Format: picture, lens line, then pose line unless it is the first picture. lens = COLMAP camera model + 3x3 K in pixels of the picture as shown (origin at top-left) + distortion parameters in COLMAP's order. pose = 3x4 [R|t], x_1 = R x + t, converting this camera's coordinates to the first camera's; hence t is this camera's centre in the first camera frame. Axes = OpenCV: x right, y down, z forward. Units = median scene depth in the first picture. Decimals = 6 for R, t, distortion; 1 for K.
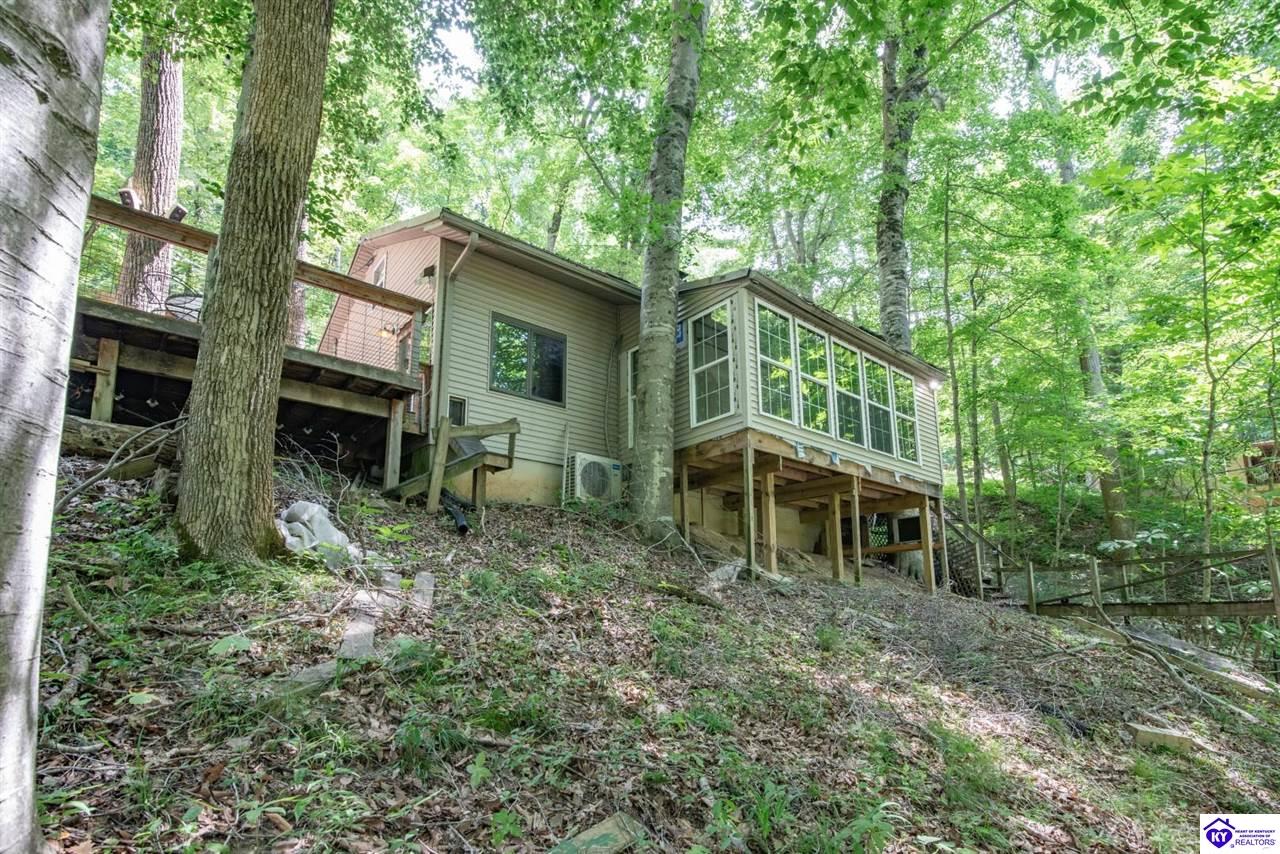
lens RADIAL K [[614.8, 0, 640.0], [0, 614.8, 427.0], [0, 0, 1]] dist [-0.011023, -0.000092]
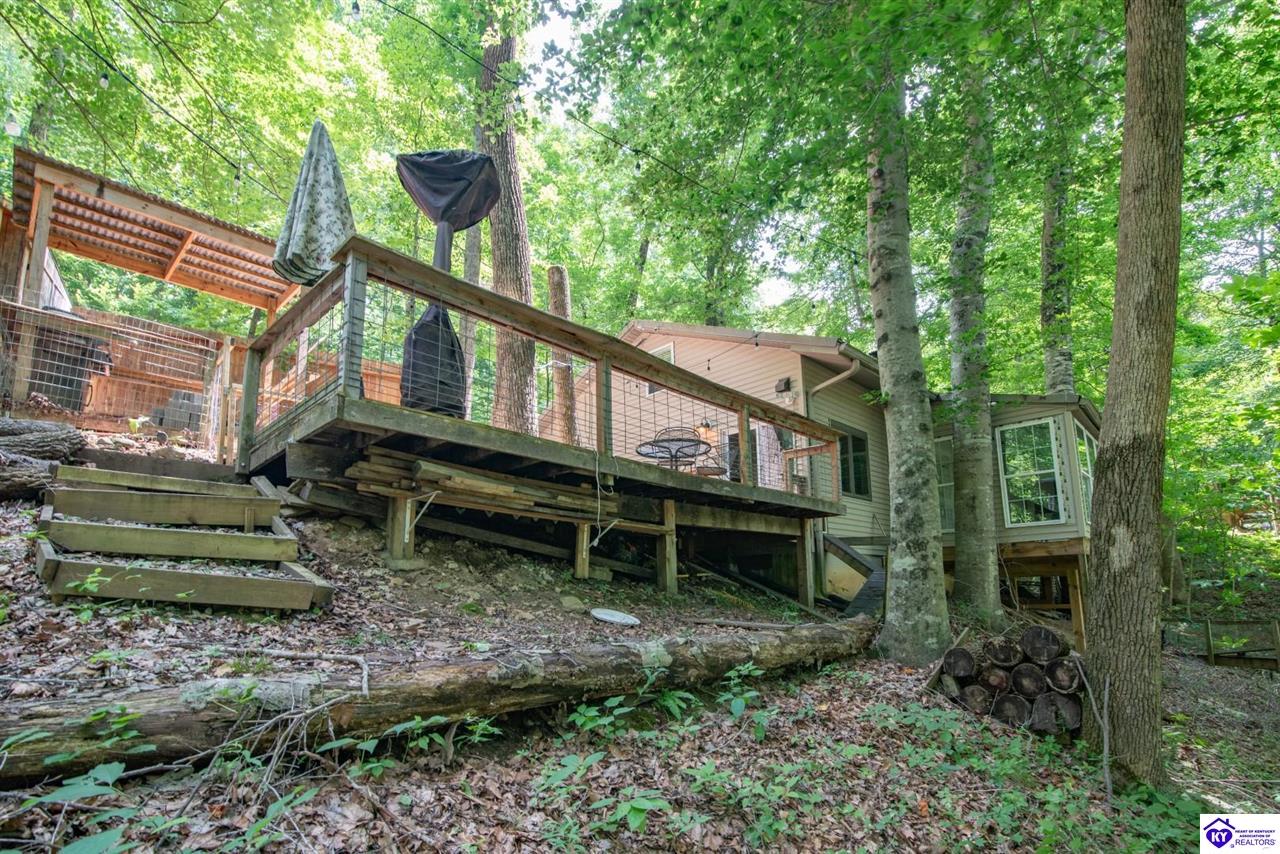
lens RADIAL K [[599.9, 0, 640.0], [0, 599.9, 427.0], [0, 0, 1]] dist [-0.004866, -0.000642]
pose [[0.994239, 0.012749, 0.106429, -0.708678], [-0.015872, 0.999466, 0.028545, -0.204379], [-0.106008, -0.030070, 0.993910, -0.026662]]
